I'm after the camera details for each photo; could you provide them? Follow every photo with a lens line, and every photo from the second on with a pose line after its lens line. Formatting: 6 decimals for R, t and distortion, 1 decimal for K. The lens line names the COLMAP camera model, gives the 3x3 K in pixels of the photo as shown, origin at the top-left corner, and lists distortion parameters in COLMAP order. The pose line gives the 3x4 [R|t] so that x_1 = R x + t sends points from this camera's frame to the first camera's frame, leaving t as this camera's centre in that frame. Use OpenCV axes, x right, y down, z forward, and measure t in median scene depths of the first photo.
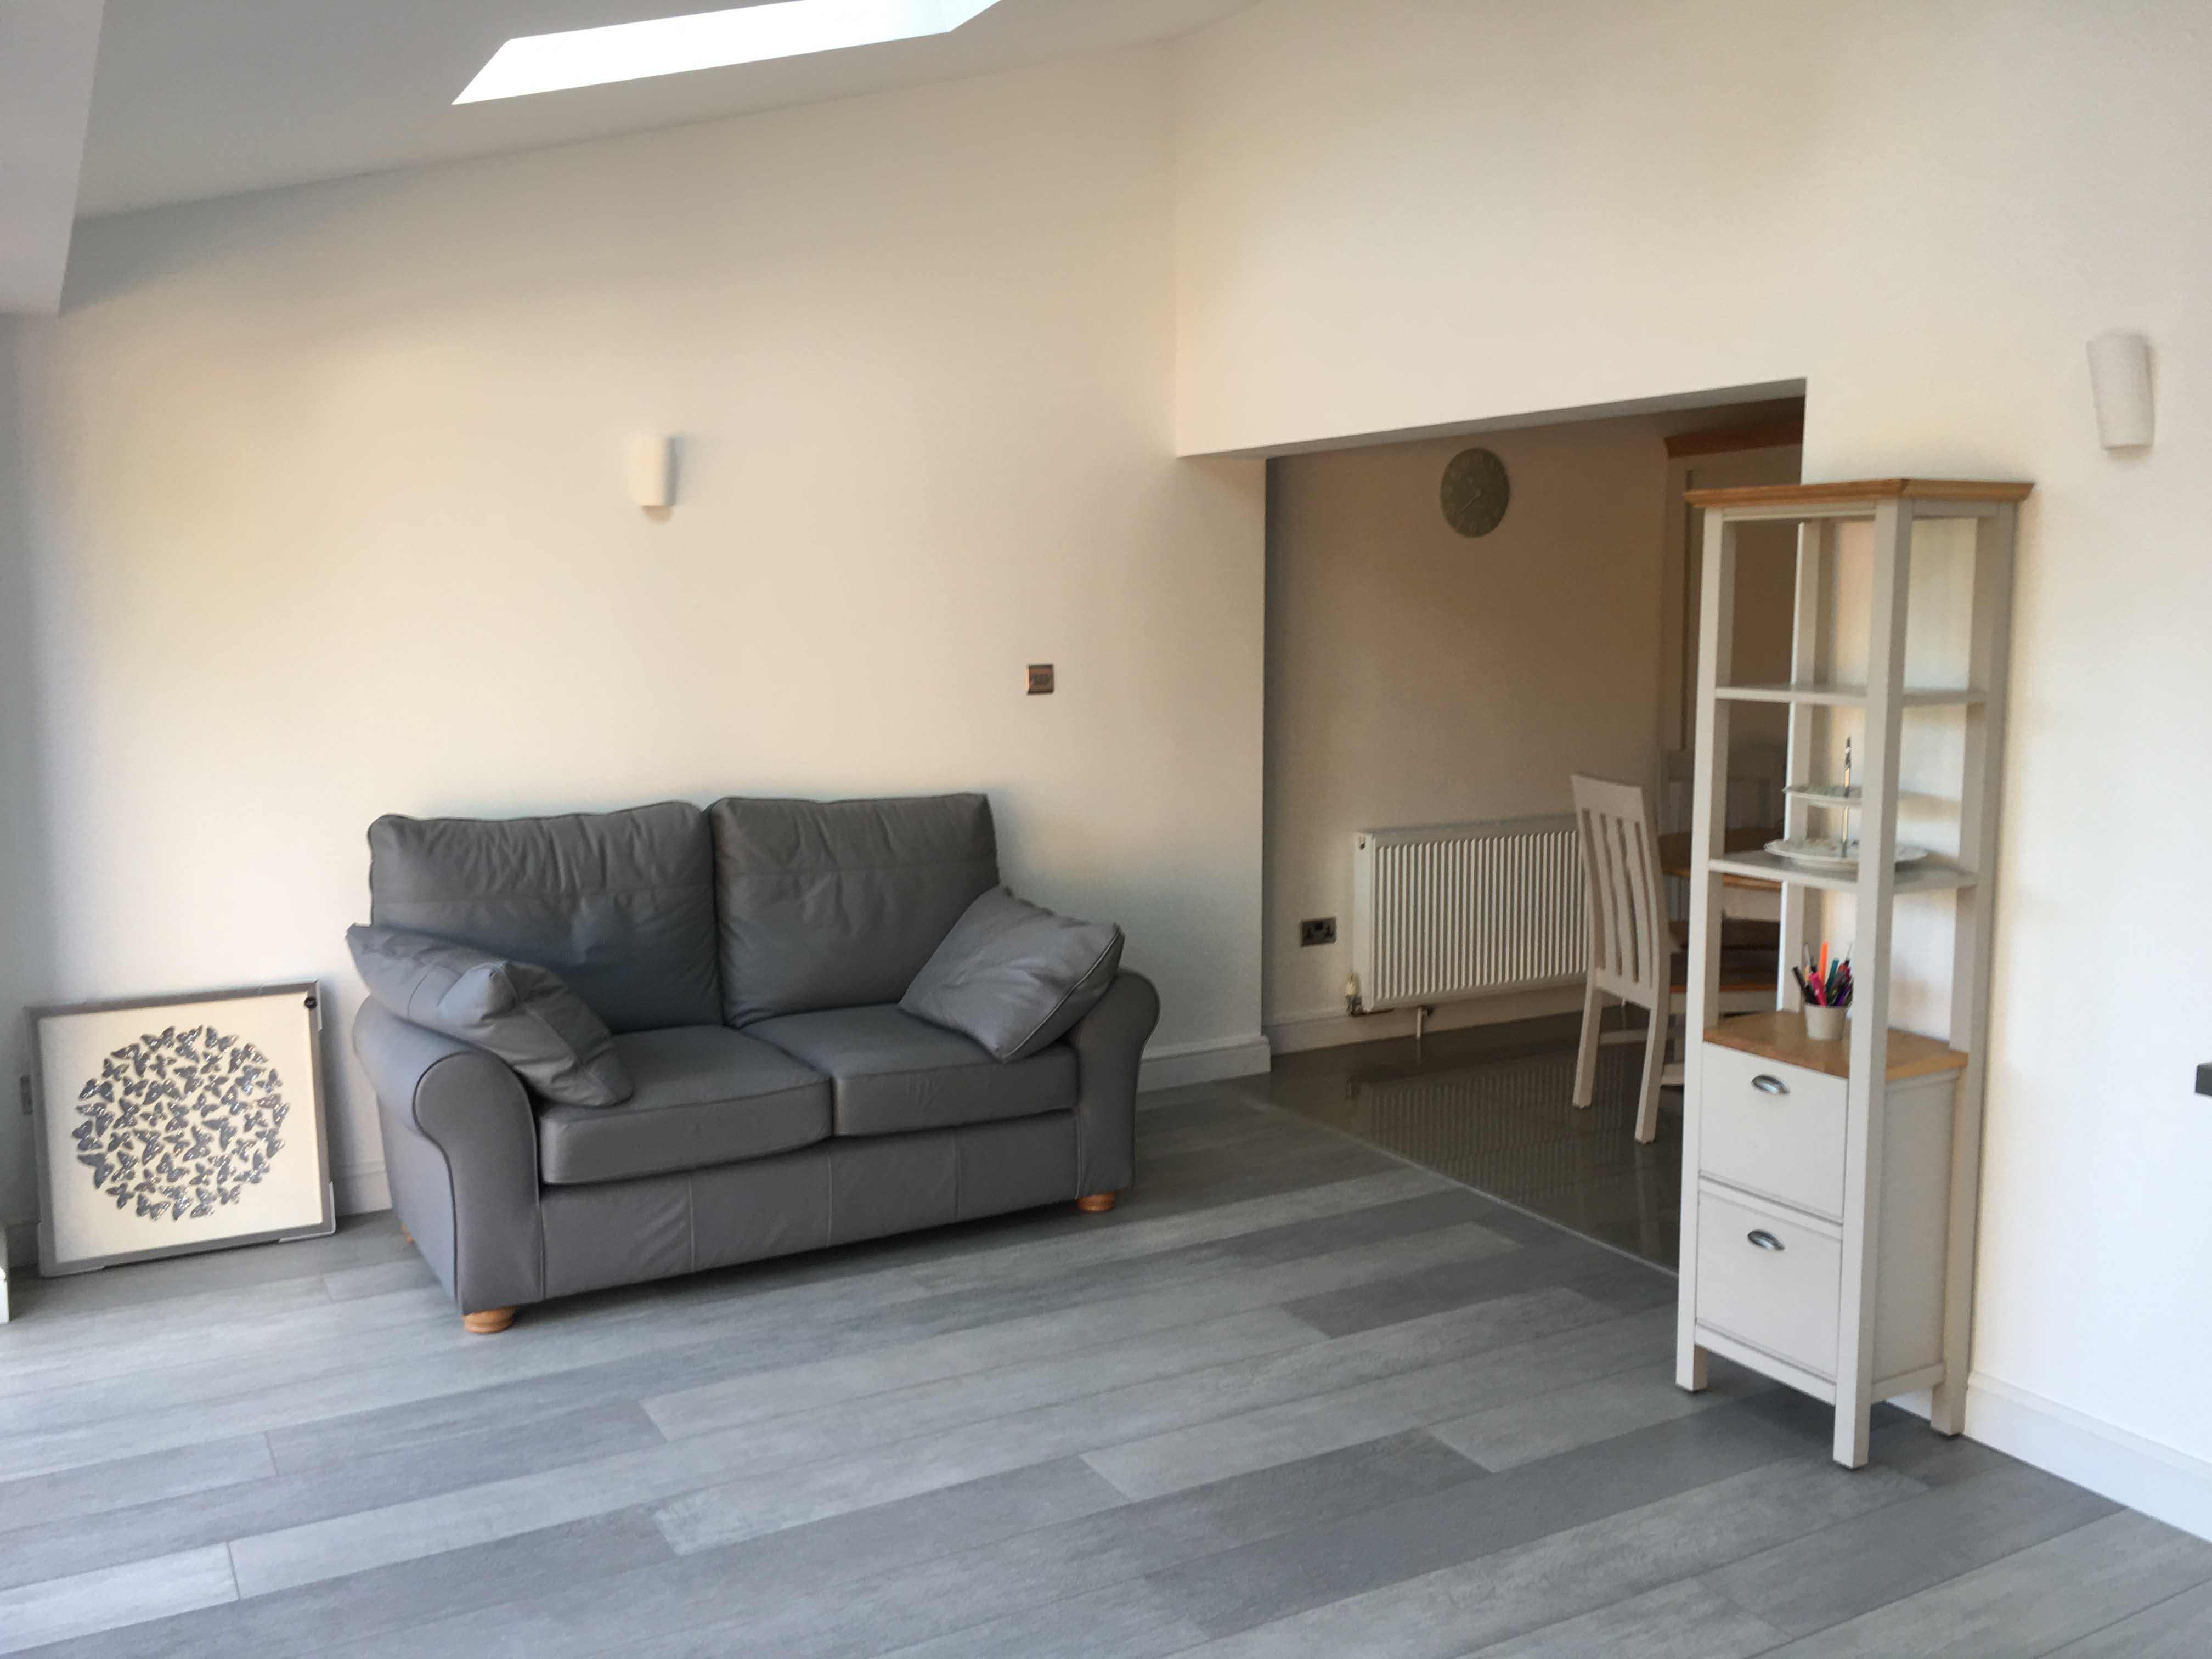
lens RADIAL K [[1875.7, 0, 1106.5], [0, 1875.7, 823.2], [0, 0, 1]] dist [0.082270, -0.106911]
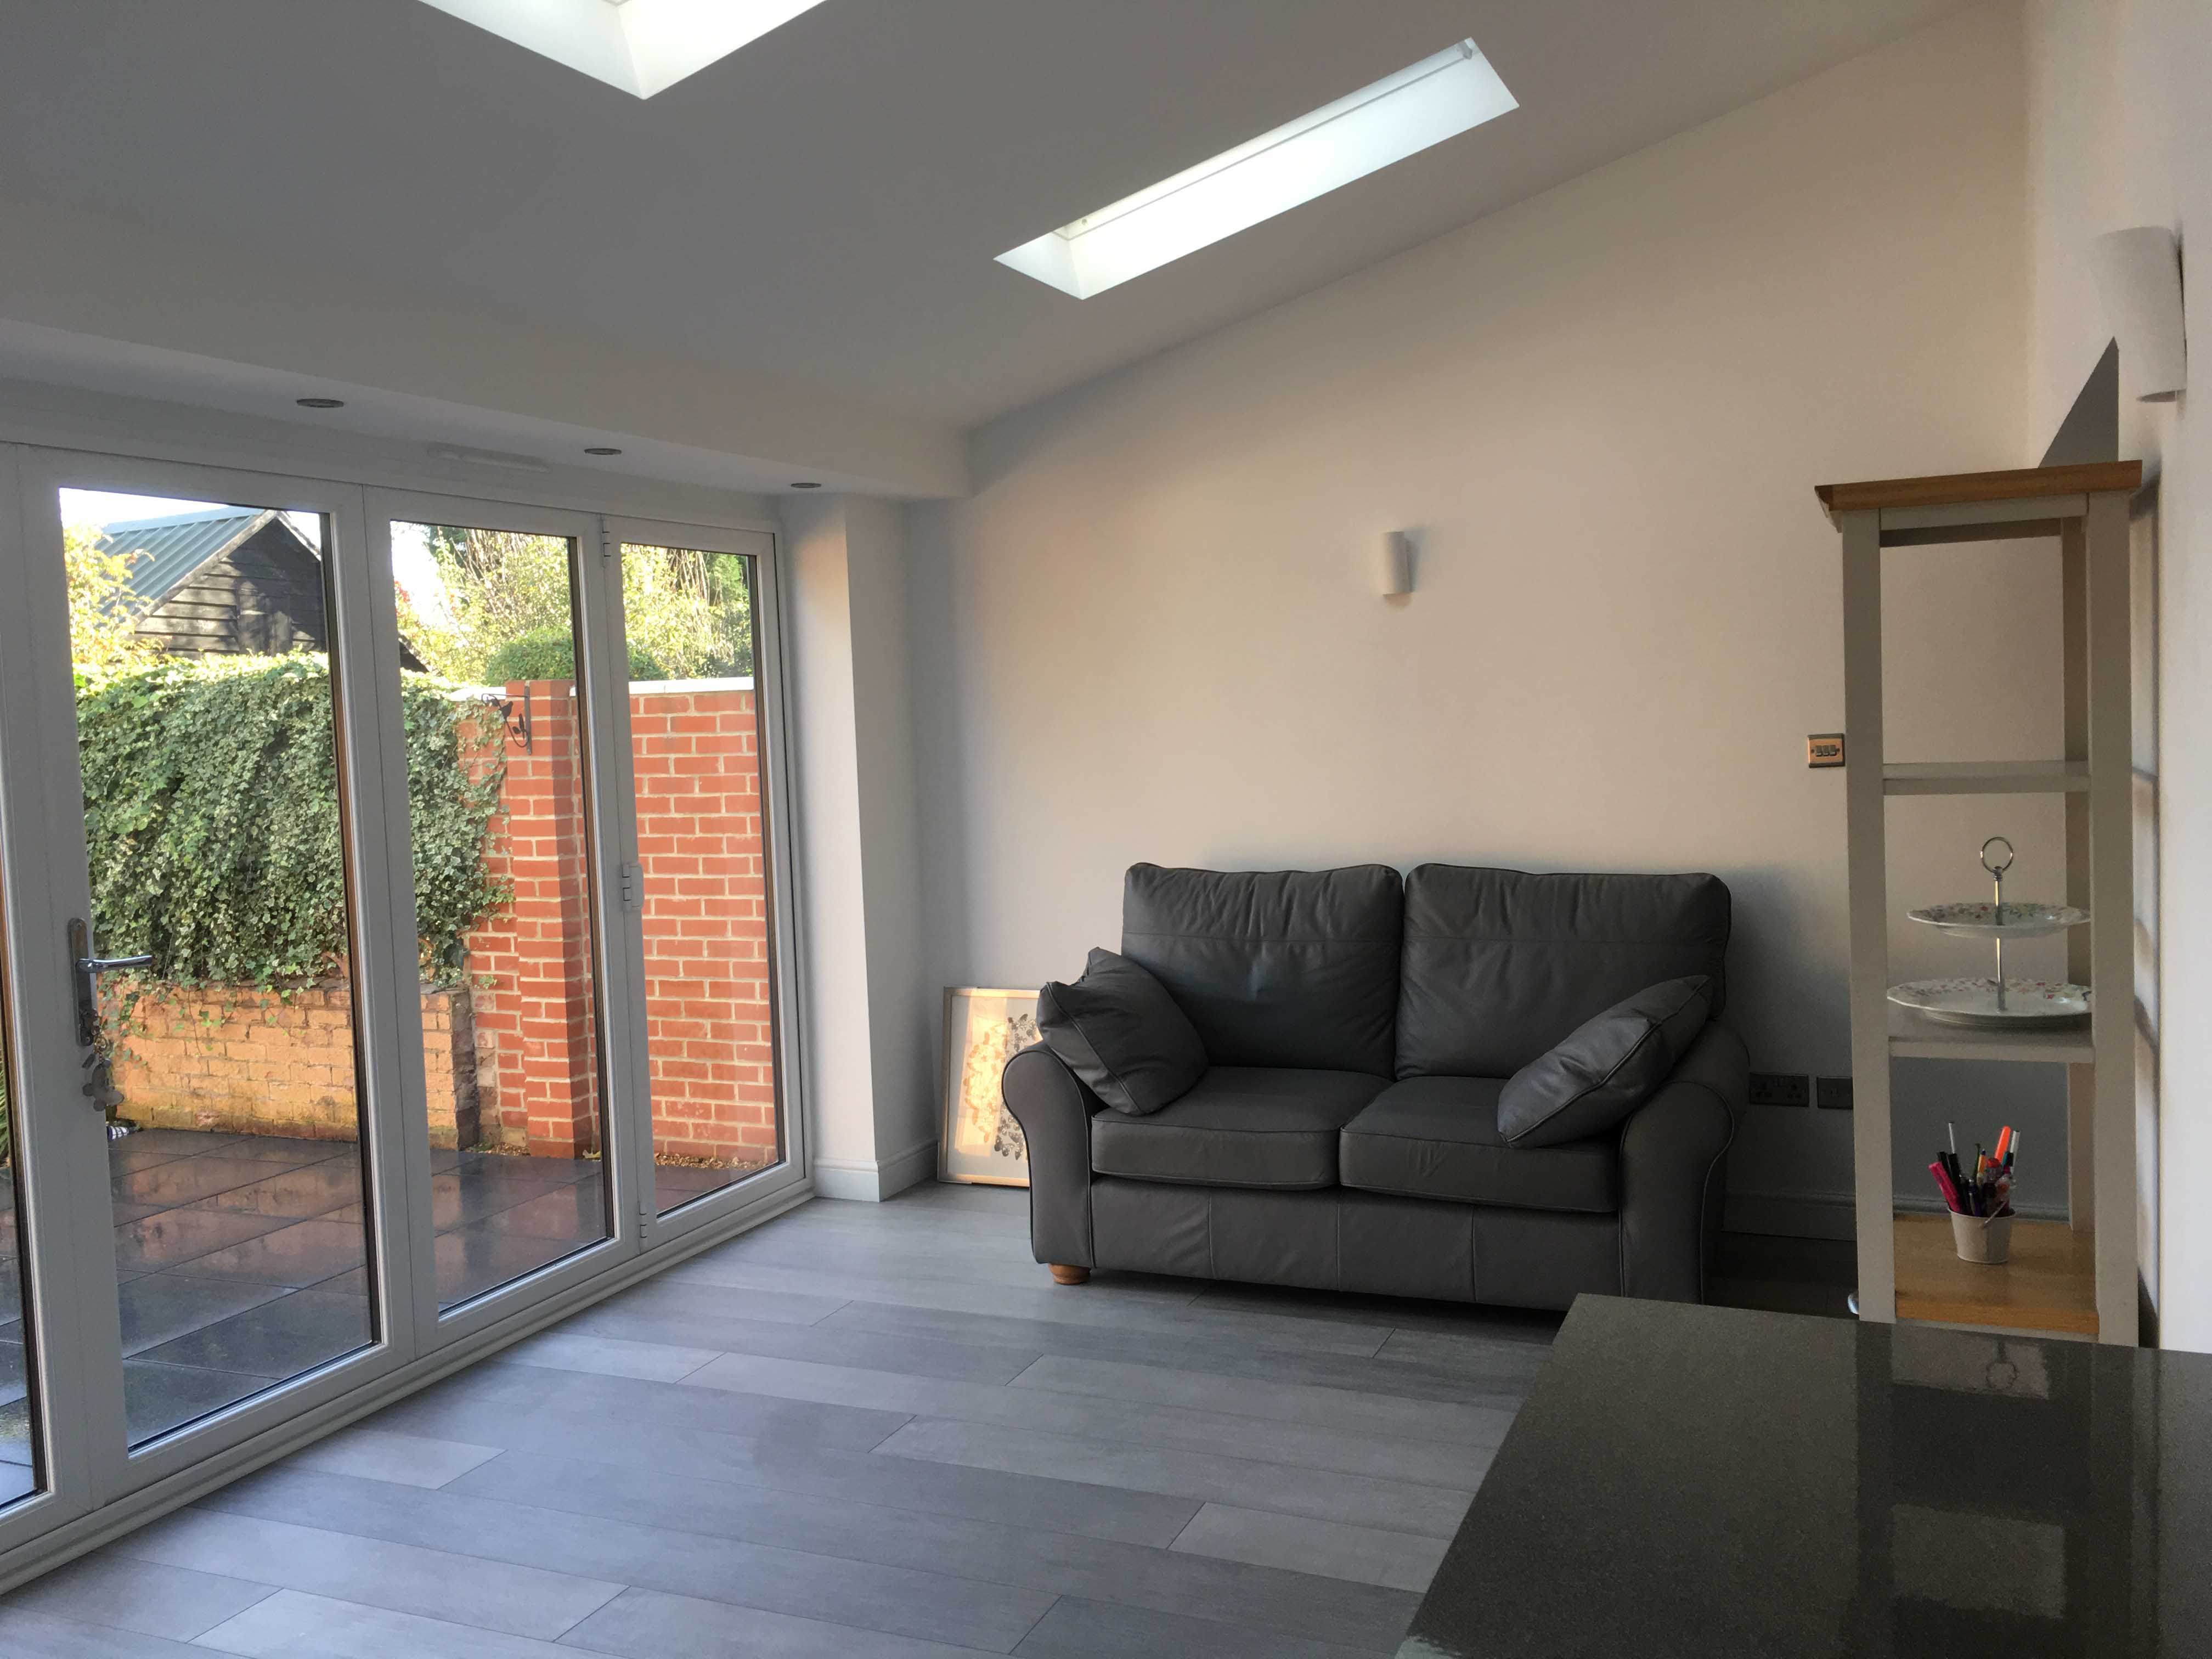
lens RADIAL K [[1875.7, 0, 1109.4], [0, 1875.7, 828.5], [0, 0, 1]] dist [0.082270, -0.106911]
pose [[0.602718, 0.029812, -0.797397, 0.612155], [-0.056866, 0.998366, -0.005657, -0.020100], [0.795926, 0.048754, 0.603428, 0.250290]]
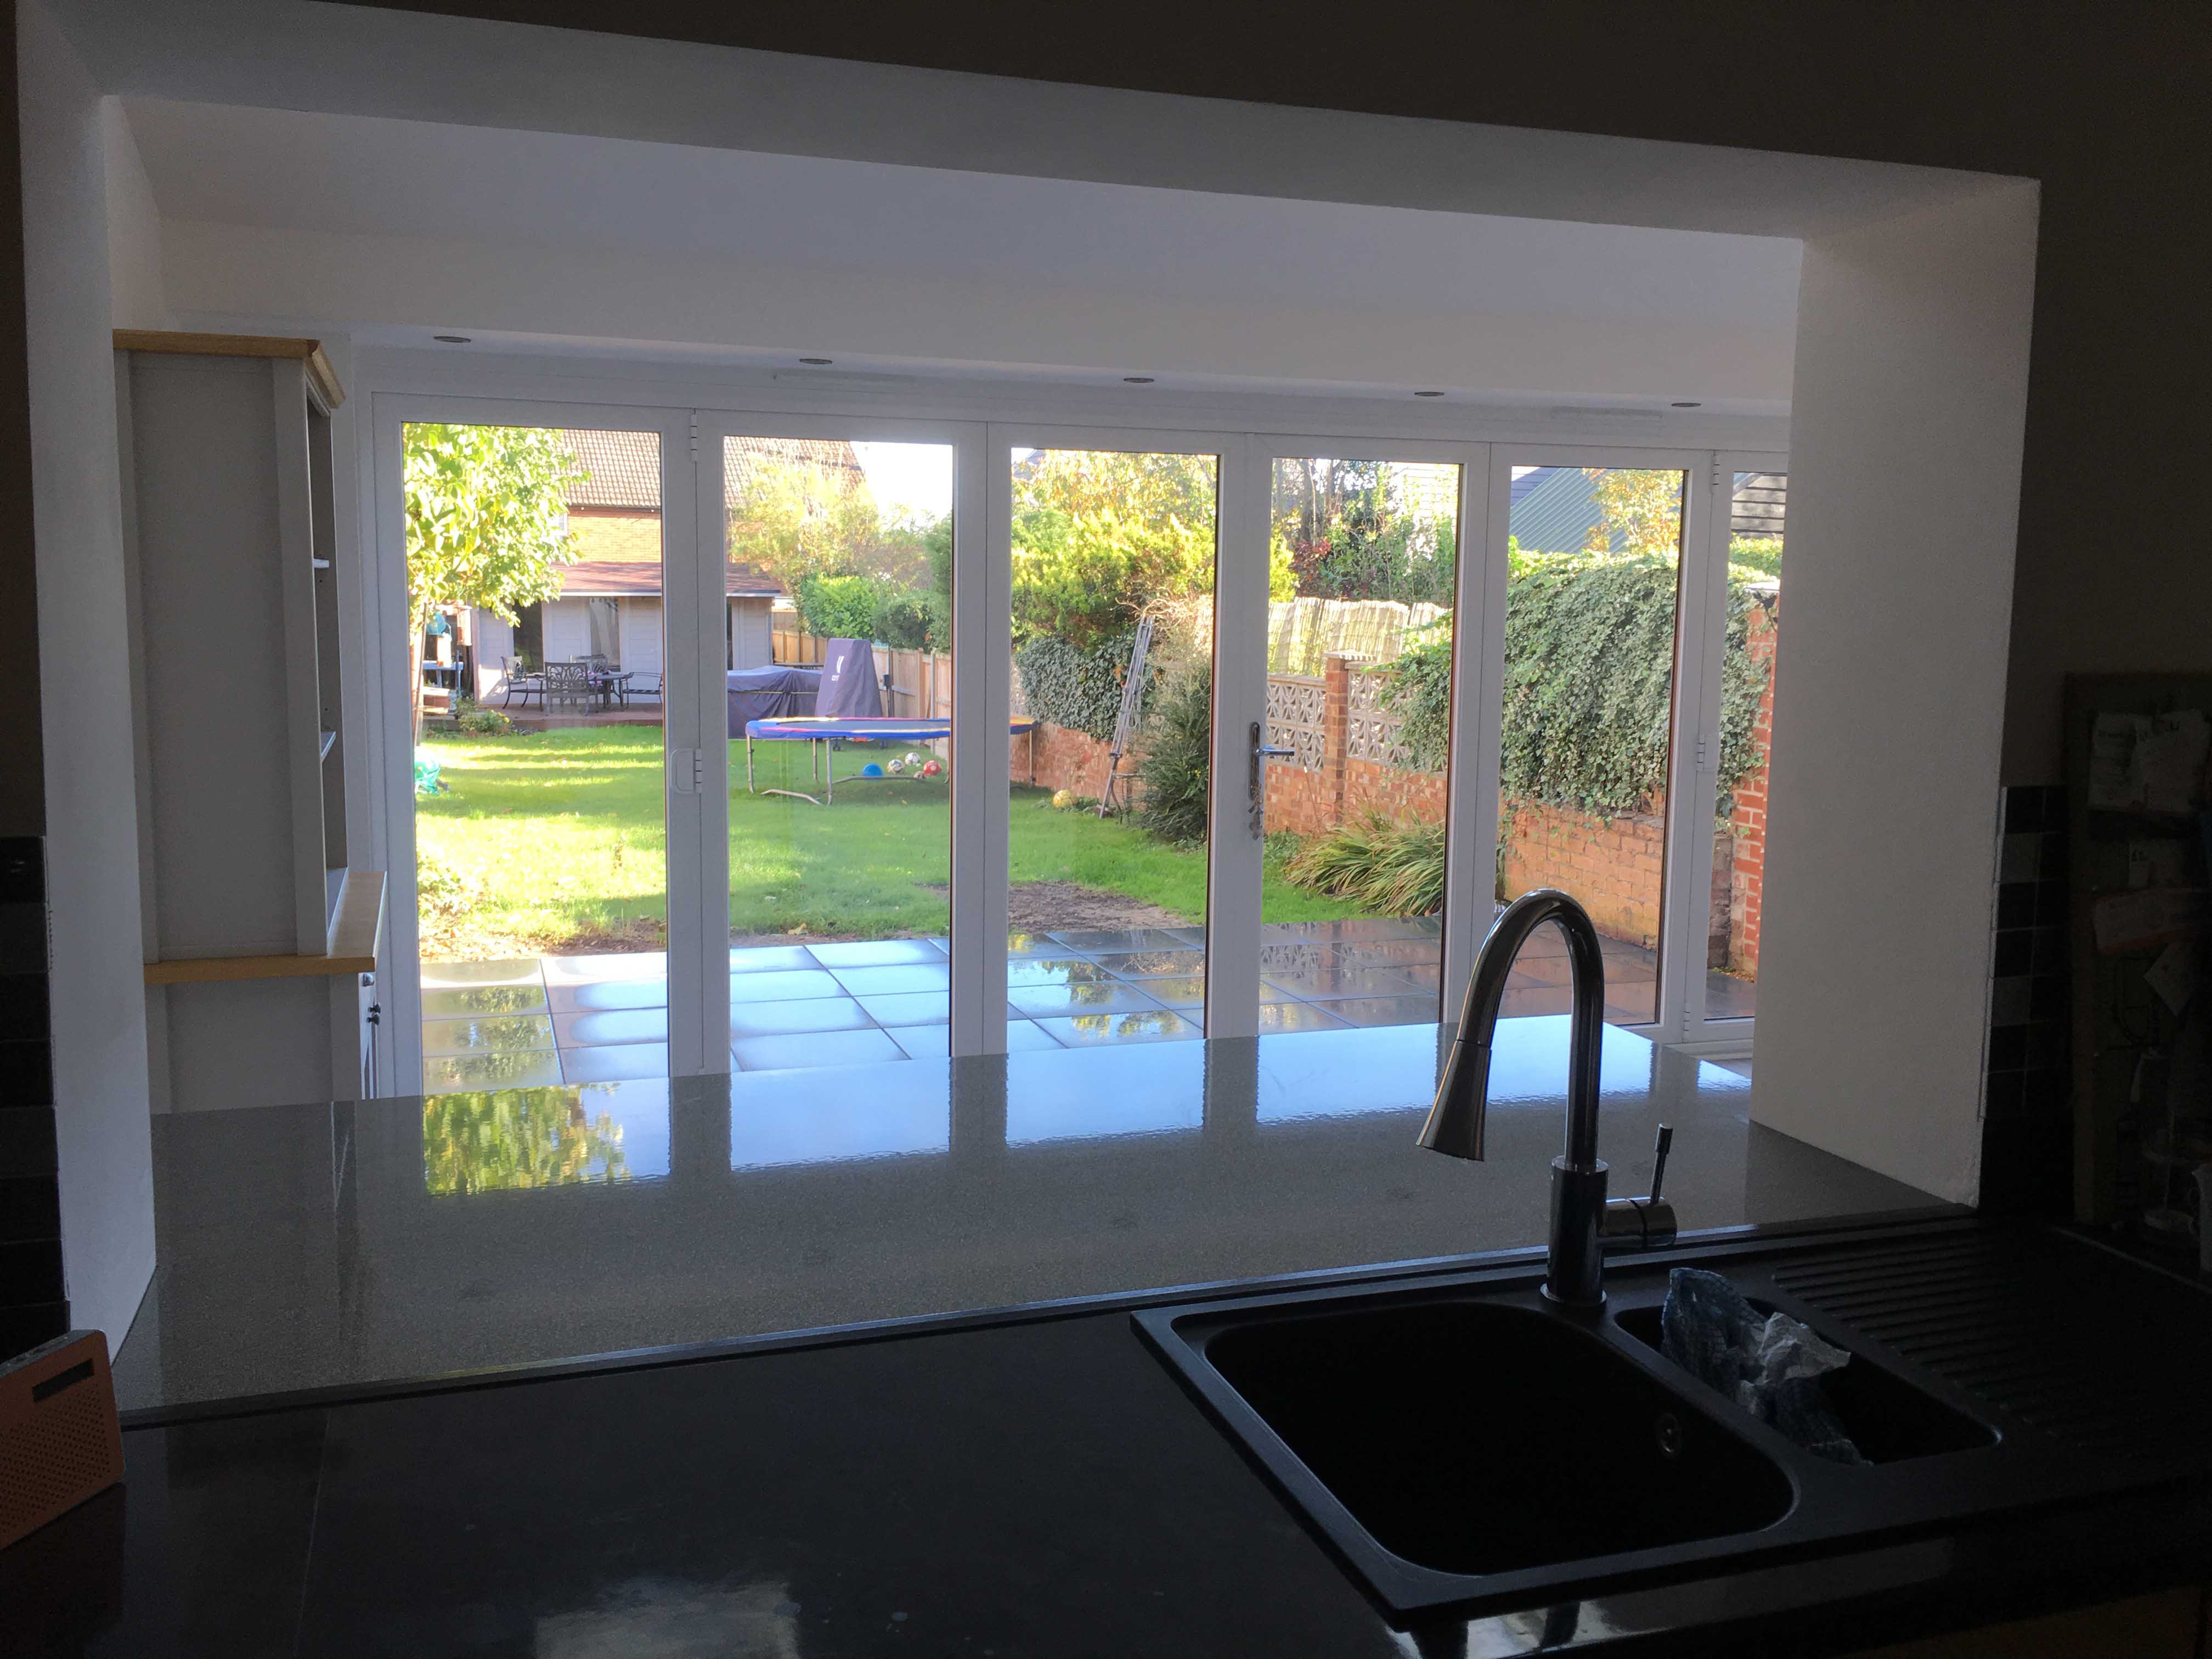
lens RADIAL K [[1875.7, 0, 1110.8], [0, 1875.7, 835.0], [0, 0, 1]] dist [0.082270, -0.106911]
pose [[-0.187383, 0.119581, -0.974981, 0.934903], [-0.132823, 0.980362, 0.145769, -0.053419], [0.973265, 0.156814, -0.167820, 0.467744]]
